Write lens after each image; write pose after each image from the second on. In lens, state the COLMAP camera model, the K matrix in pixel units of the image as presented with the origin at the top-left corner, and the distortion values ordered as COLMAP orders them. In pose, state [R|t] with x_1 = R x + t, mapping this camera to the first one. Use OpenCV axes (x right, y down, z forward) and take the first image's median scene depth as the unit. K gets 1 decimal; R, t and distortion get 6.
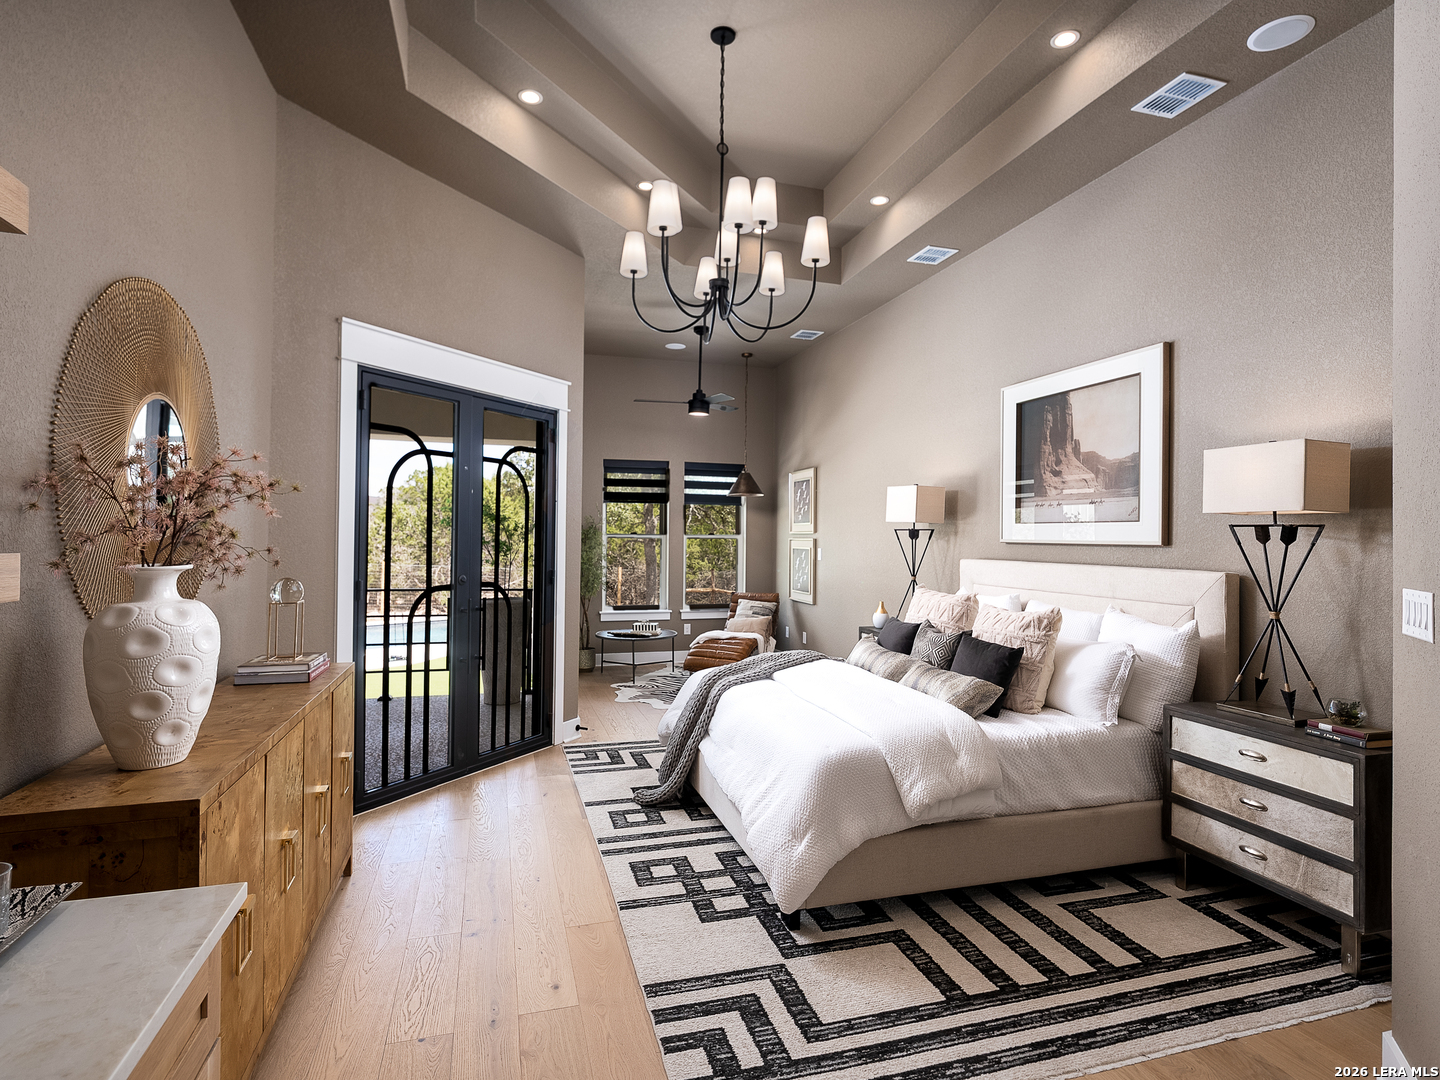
lens RADIAL K [[741.9, 0, 719.2], [0, 741.9, 537.1], [0, 0, 1]] dist [-0.000213, -0.000002]
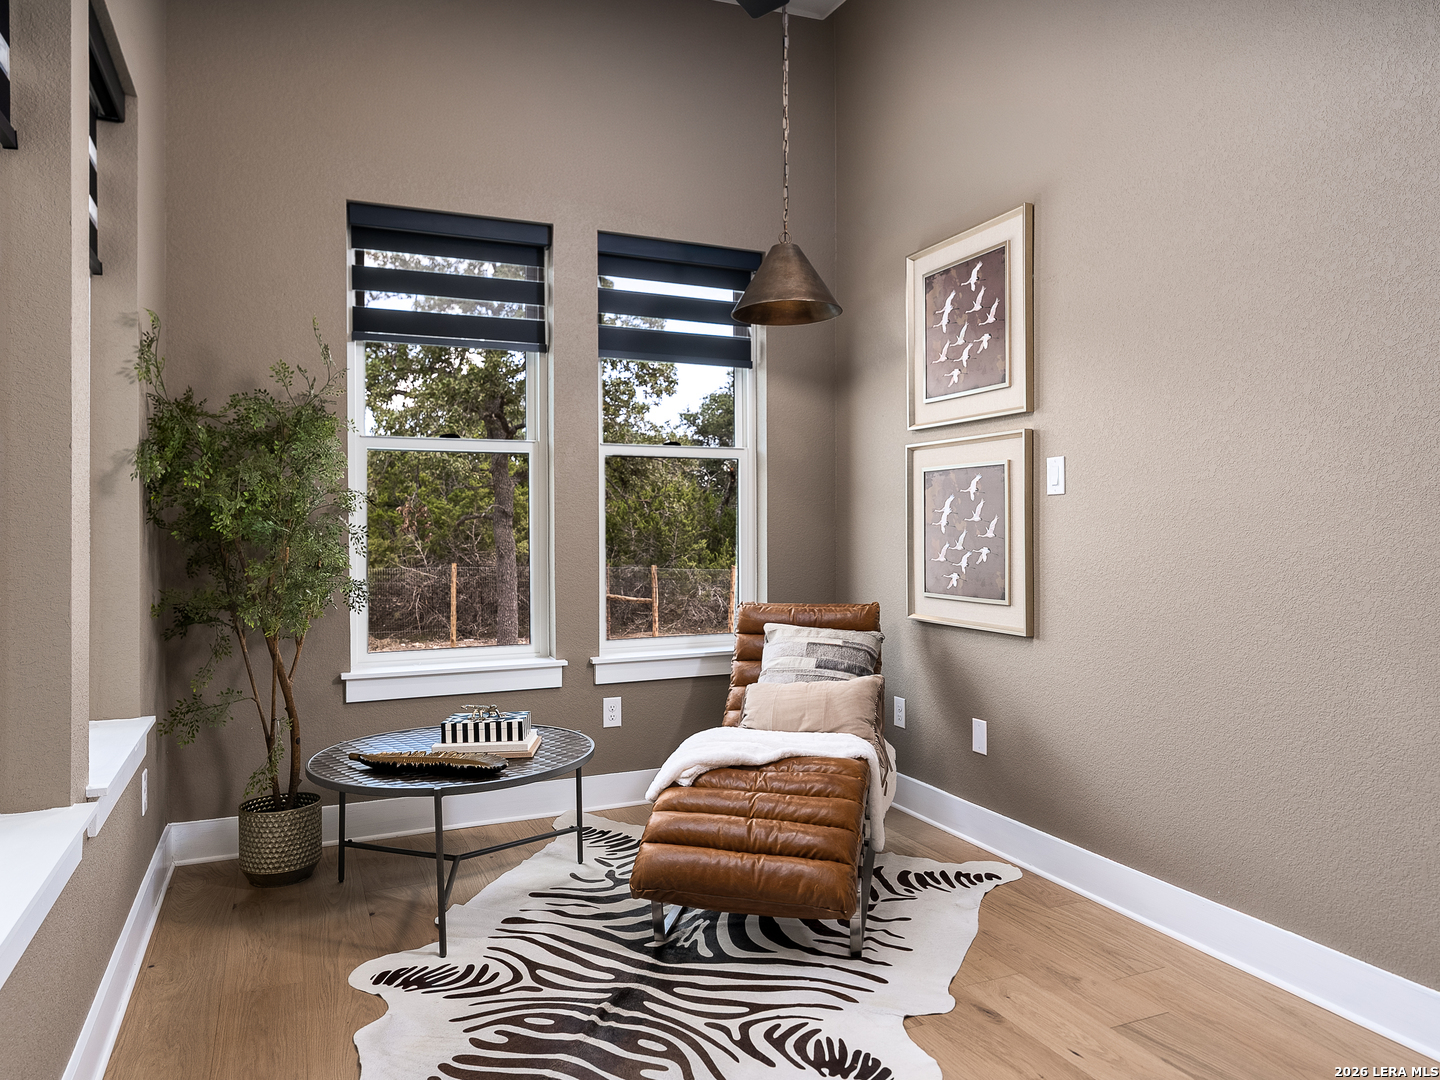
lens RADIAL K [[970.2, 0, 720.2], [0, 970.2, 538.5], [0, 0, 1]] dist [0.031738, 0.000531]
pose [[0.991521, -0.011405, 0.129447, -0.052571], [0.010077, 0.999890, 0.010913, 0.039892], [-0.129557, -0.009516, 0.991526, 0.564715]]
